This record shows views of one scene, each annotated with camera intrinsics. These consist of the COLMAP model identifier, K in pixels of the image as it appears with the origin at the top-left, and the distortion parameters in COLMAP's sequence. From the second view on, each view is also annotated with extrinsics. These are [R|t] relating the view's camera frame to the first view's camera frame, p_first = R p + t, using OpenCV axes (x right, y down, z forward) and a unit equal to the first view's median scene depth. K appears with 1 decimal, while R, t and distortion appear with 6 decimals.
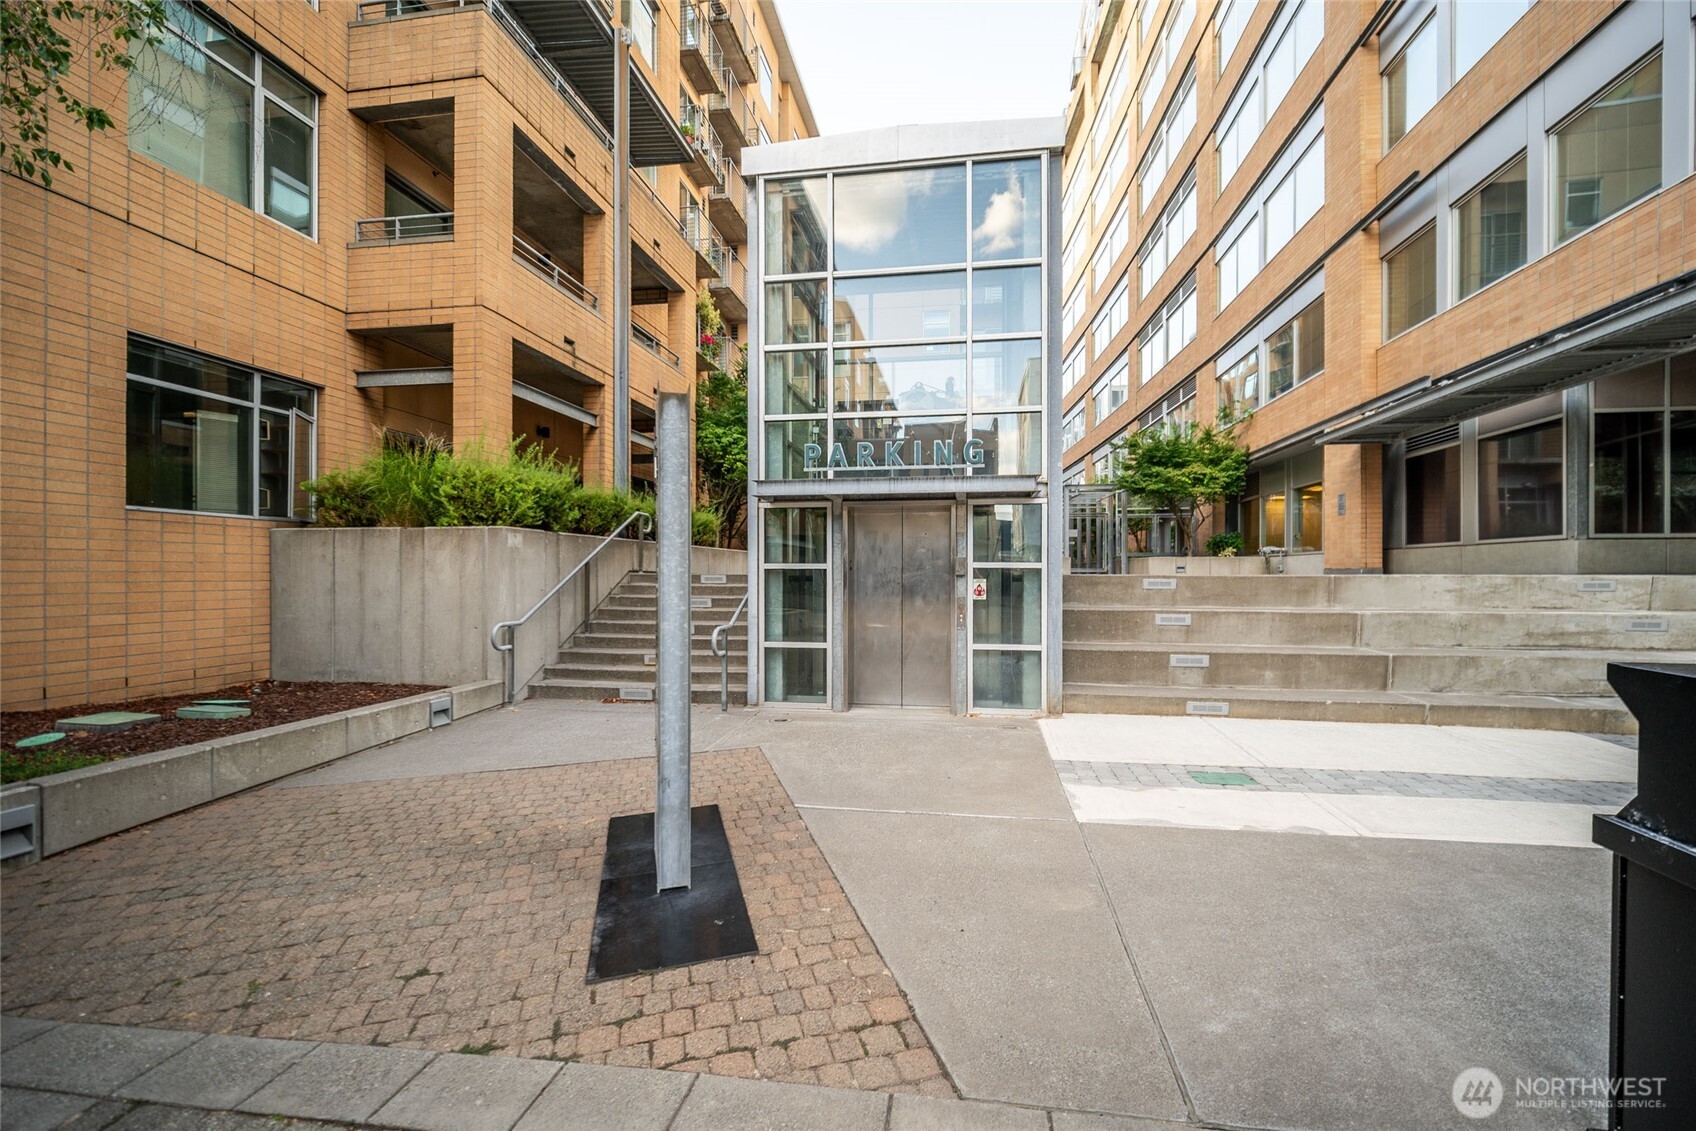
lens RADIAL K [[711.2, 0, 856.0], [0, 711.2, 571.0], [0, 0, 1]] dist [-0.005536, -0.000222]
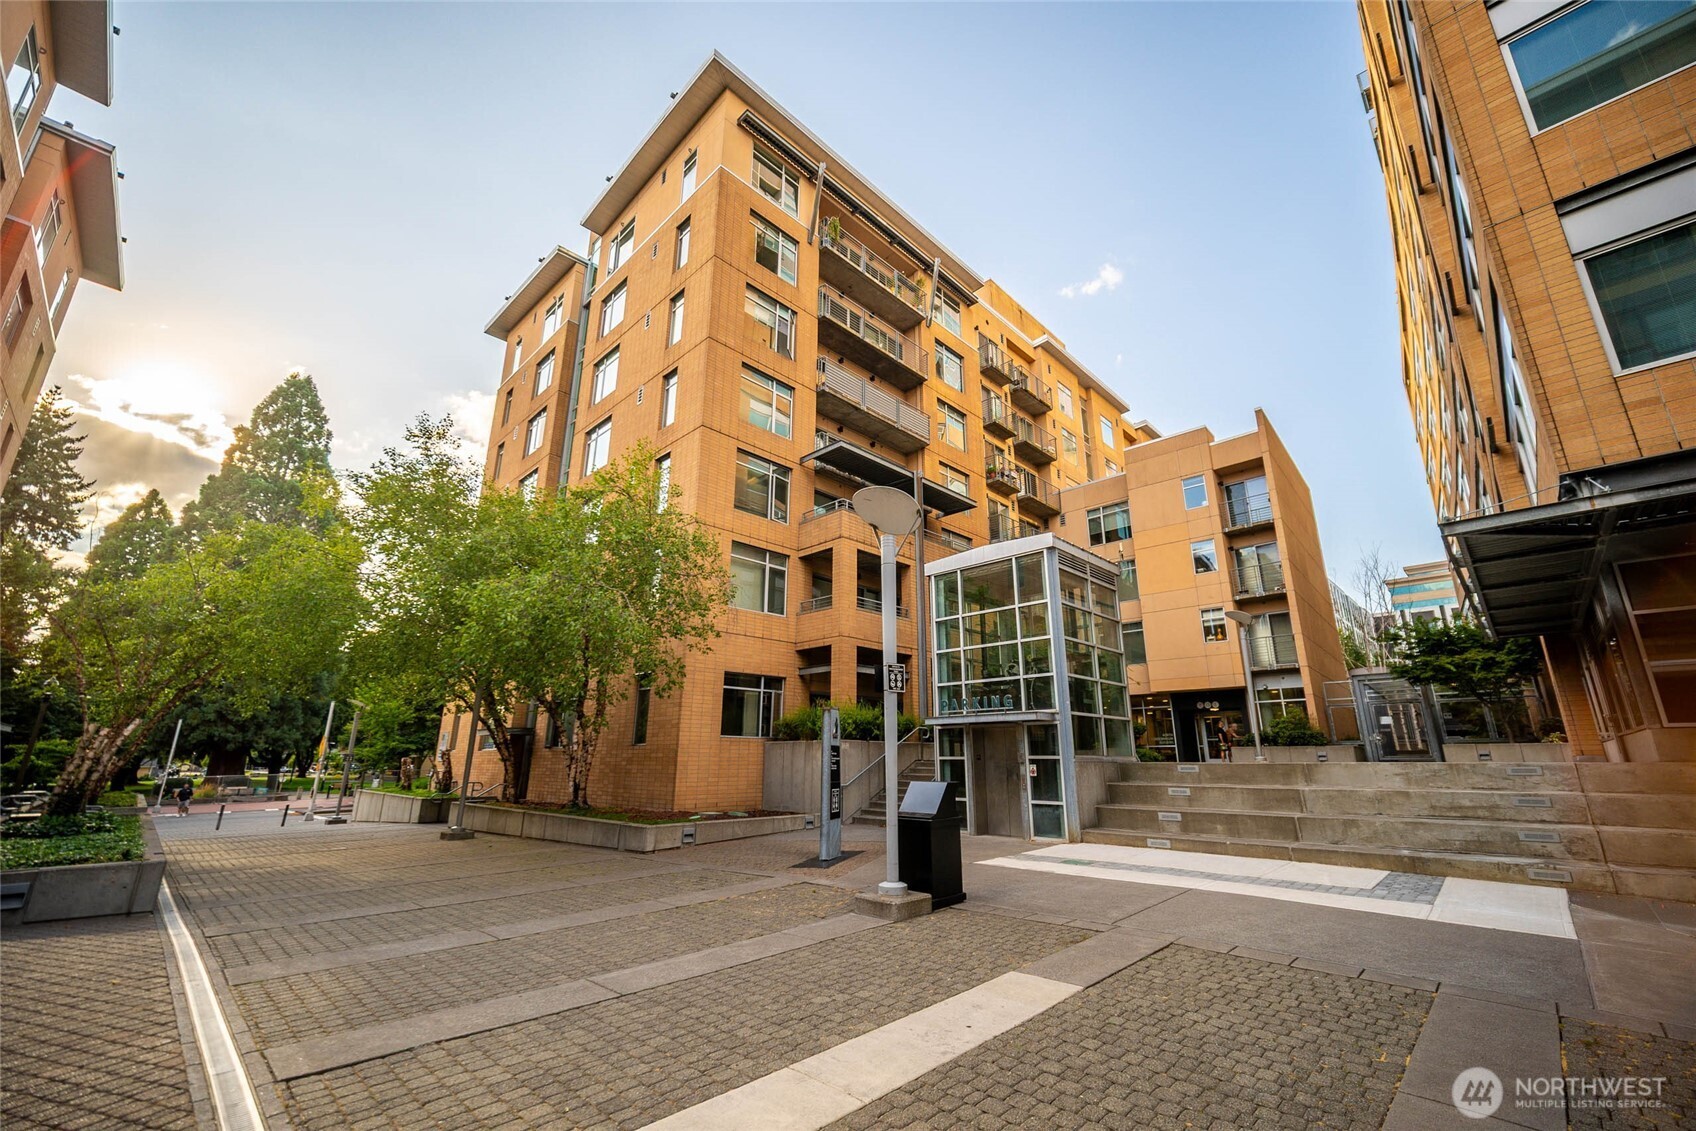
lens RADIAL K [[672.2, 0, 873.4], [0, 672.2, 567.0], [0, 0, 1]] dist [-0.009394, -0.000060]
pose [[0.826852, -0.155224, -0.540574, 0.806441], [0.001030, 0.961575, -0.274539, -0.004730], [0.562418, 0.226447, 0.795241, -0.736992]]
